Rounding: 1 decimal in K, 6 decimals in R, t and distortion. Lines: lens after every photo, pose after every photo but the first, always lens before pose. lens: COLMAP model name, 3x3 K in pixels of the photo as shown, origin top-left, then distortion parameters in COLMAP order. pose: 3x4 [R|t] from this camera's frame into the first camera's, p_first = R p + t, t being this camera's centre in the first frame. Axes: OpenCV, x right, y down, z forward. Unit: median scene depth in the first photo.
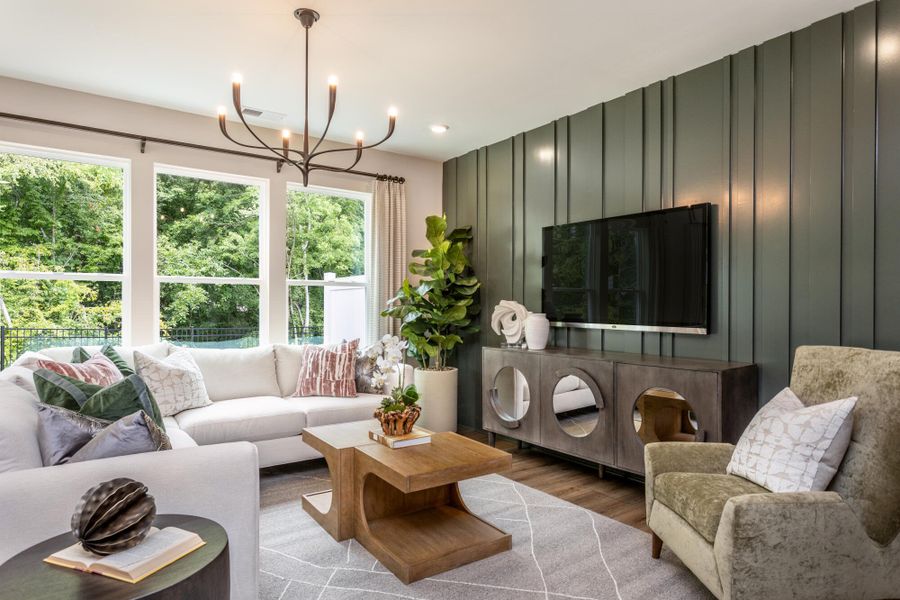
lens RADIAL K [[510.8, 0, 450.0], [0, 510.8, 300.0], [0, 0, 1]] dist [0.000447, 0.000026]
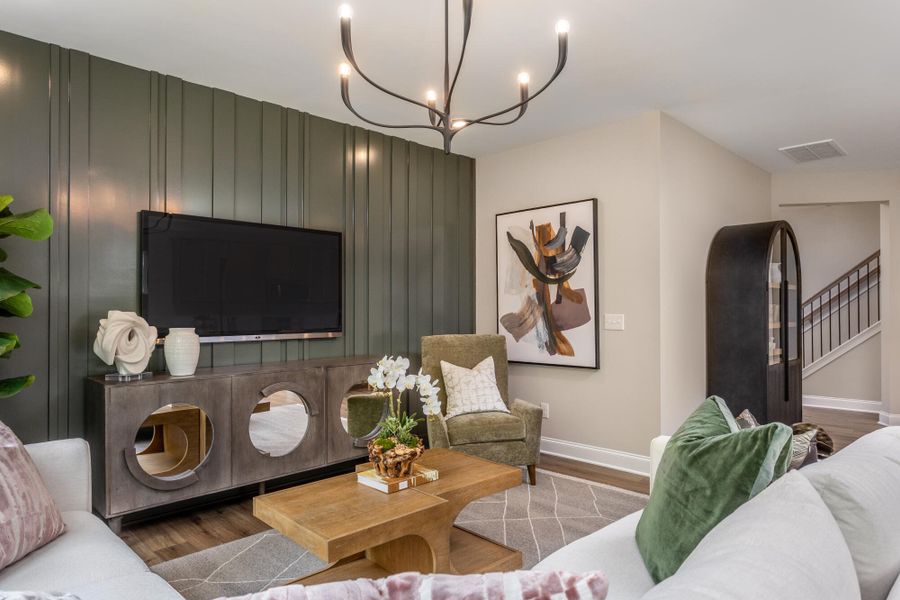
lens RADIAL K [[546.6, 0, 450.0], [0, 546.6, 300.0], [0, 0, 1]] dist [-0.001702, -0.000267]
pose [[-0.116555, 0.010163, 0.993132, -0.721928], [-0.000978, 0.999946, -0.010347, -0.007656], [-0.993184, -0.002178, -0.116539, 0.740864]]
